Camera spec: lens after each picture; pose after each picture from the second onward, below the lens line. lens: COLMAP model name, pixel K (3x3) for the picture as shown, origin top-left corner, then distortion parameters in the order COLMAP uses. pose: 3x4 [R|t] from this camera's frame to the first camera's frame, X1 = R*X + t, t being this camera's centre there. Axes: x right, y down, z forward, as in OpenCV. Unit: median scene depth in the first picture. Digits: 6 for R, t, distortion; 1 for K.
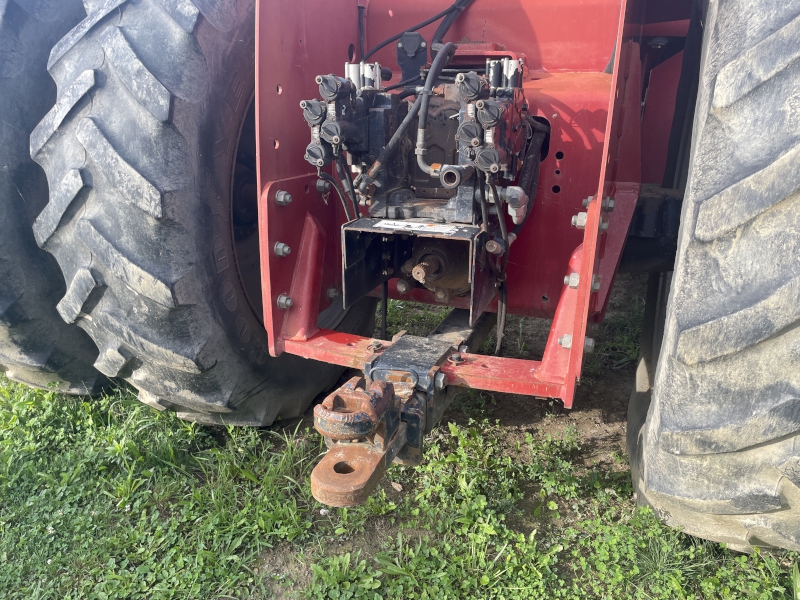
lens RADIAL K [[588.3, 0, 402.6], [0, 588.3, 302.0], [0, 0, 1]] dist [0.026150, -0.007587]
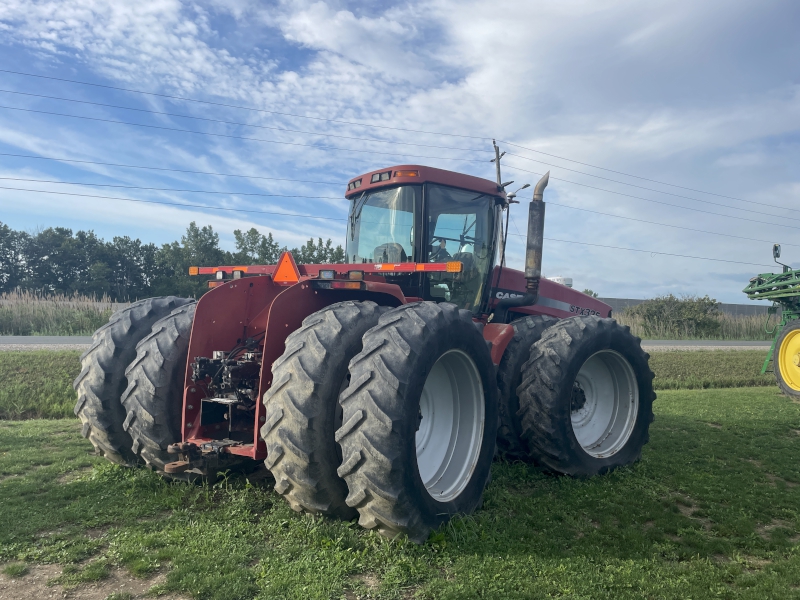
lens RADIAL K [[588.3, 0, 401.7], [0, 588.3, 299.3], [0, 0, 1]] dist [0.026150, -0.007587]
pose [[0.979805, 0.007821, -0.199801, 1.509311], [-0.073589, 0.943206, -0.323956, 0.300618], [0.185920, 0.332117, 0.924733, -1.859022]]
